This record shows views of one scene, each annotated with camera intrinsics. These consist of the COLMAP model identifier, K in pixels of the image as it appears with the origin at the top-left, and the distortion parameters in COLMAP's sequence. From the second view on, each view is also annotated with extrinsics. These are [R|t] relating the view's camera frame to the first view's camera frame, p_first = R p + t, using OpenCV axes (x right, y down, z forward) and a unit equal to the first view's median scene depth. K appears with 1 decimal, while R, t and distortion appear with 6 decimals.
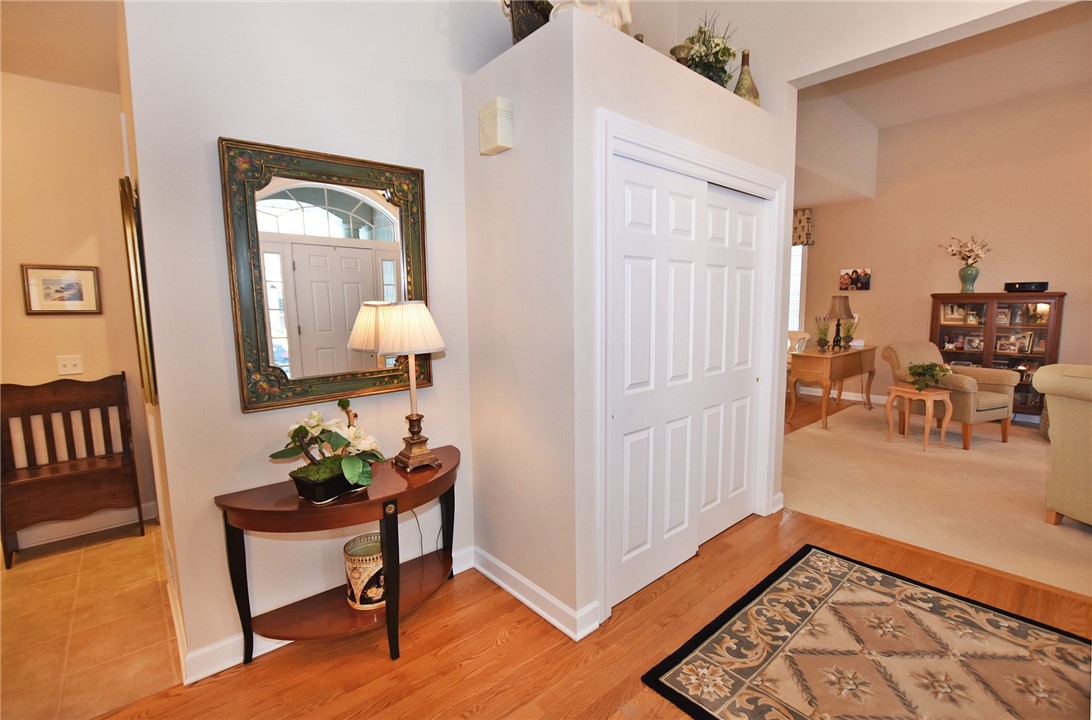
lens RADIAL K [[488.6, 0, 540.3], [0, 488.6, 362.9], [0, 0, 1]] dist [-0.028365, 0.000175]
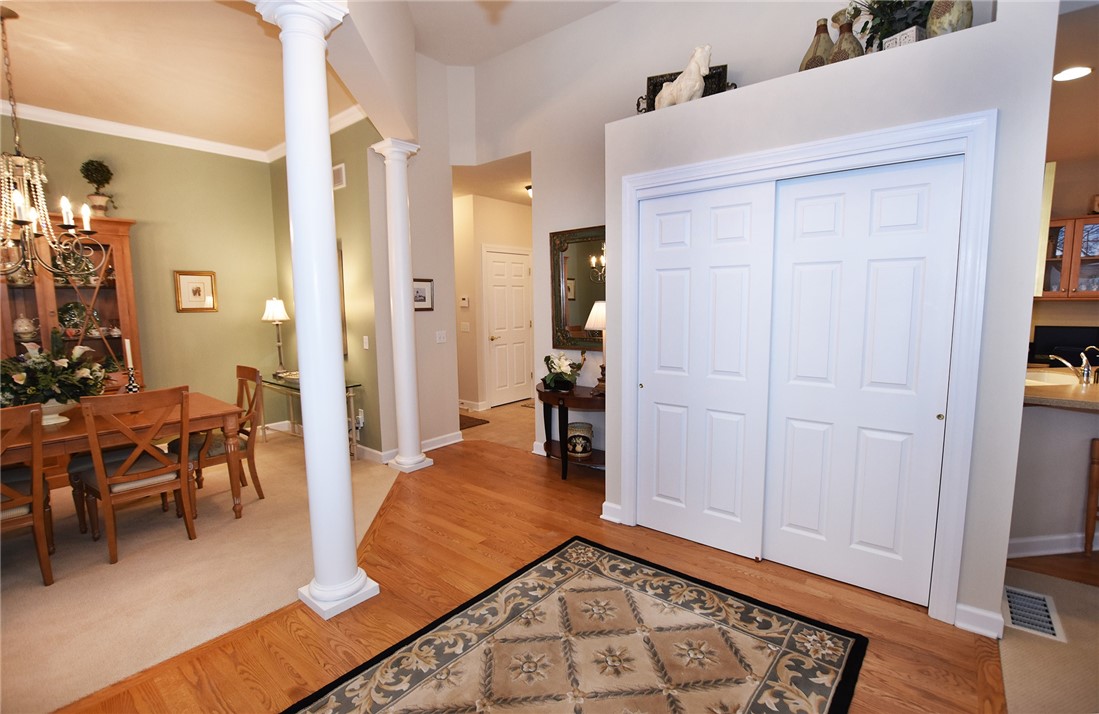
lens RADIAL K [[496.9, 0, 549.3], [0, 496.9, 356.5], [0, 0, 1]] dist [-0.024654, 0.000027]
pose [[0.175200, 0.124799, -0.976591, 0.717490], [-0.103078, 0.988807, 0.107868, -0.047985], [0.979122, 0.081766, 0.186103, 0.225125]]
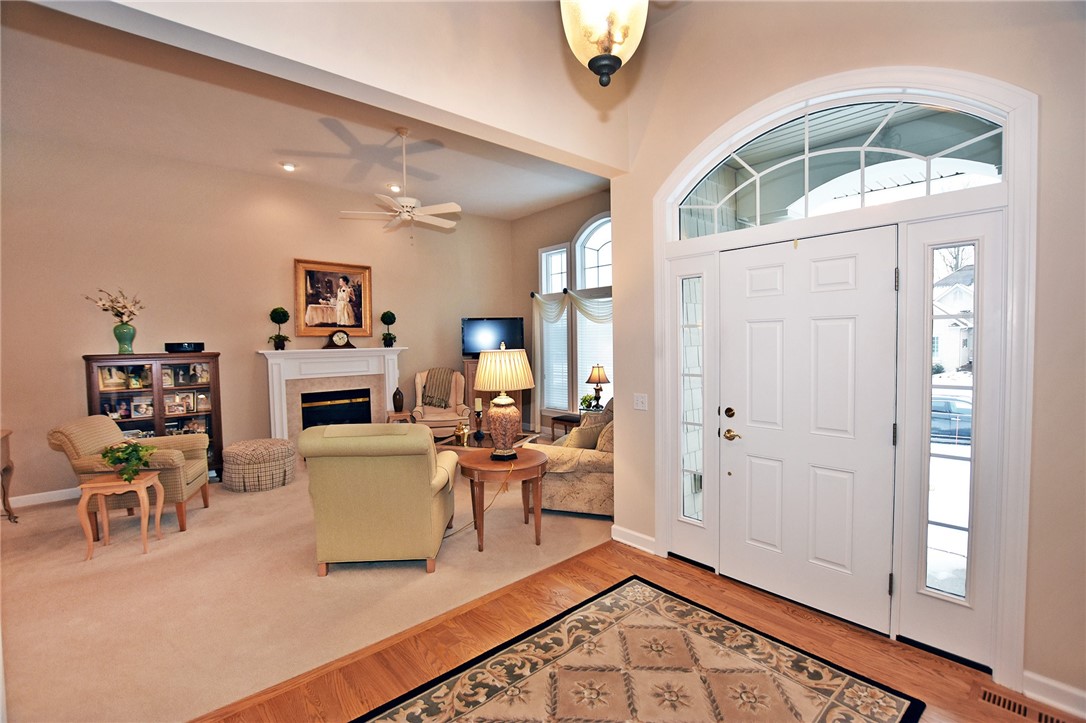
lens RADIAL K [[476.1, 0, 545.9], [0, 476.1, 361.6], [0, 0, 1]] dist [-0.028893, 0.000756]
pose [[-0.015624, -0.027628, 0.999496, 0.021383], [0.133950, 0.990550, 0.029474, -0.067542], [-0.990865, 0.134343, -0.011775, 0.303583]]
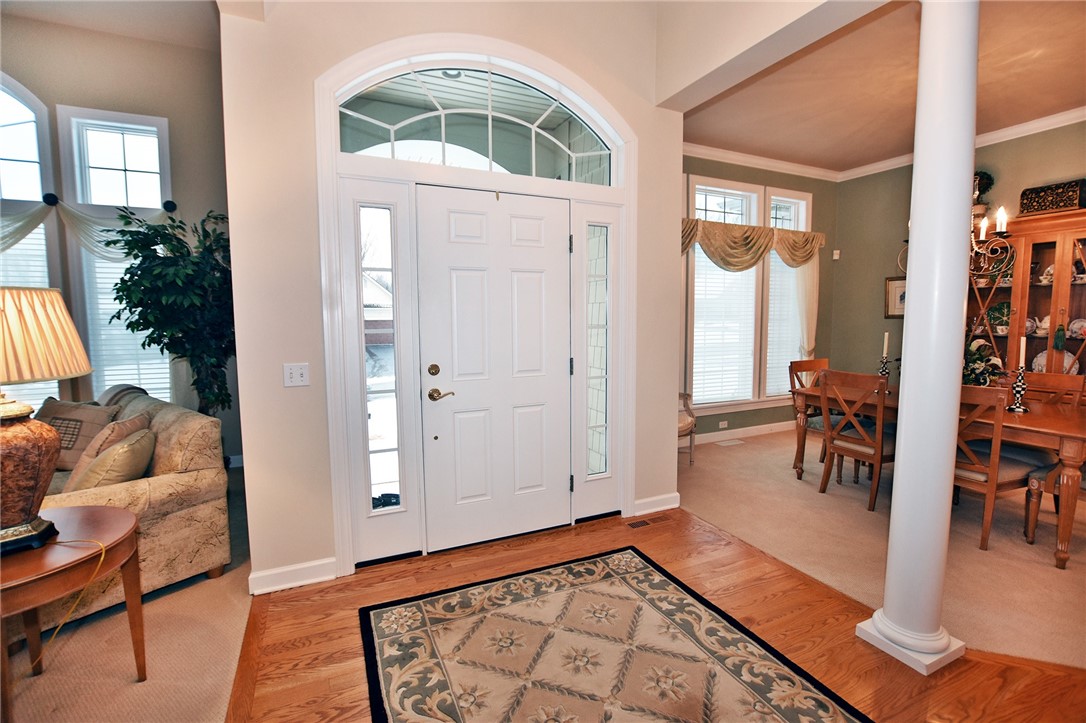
lens RADIAL K [[483.4, 0, 543.0], [0, 483.4, 361.5], [0, 0, 1]] dist [-0.031901, 0.004043]
pose [[-0.961661, -0.006597, 0.274160, 0.380469], [0.051196, 0.977817, 0.203108, -0.068930], [-0.269419, 0.209357, -0.939991, 0.577844]]
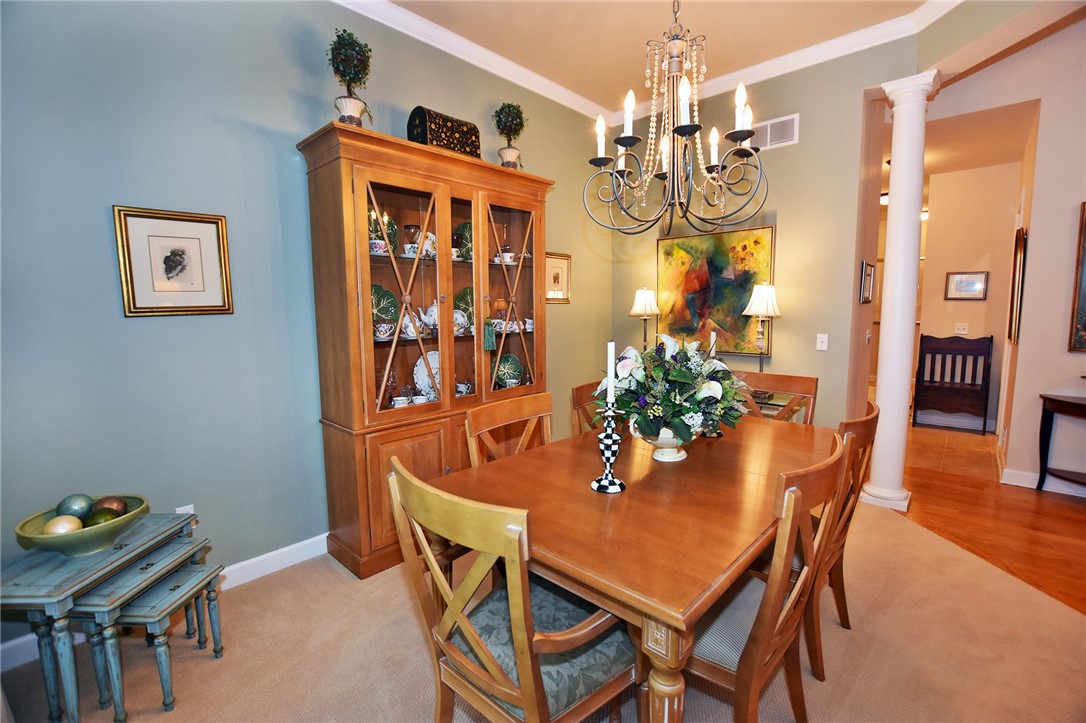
lens RADIAL K [[476.1, 0, 545.9], [0, 476.1, 361.6], [0, 0, 1]] dist [-0.028893, 0.000756]
pose [[0.115590, 0.120228, -0.985994, 0.359144], [-0.106108, 0.988462, 0.108090, 0.067100], [0.987613, 0.092128, 0.127013, -0.480052]]
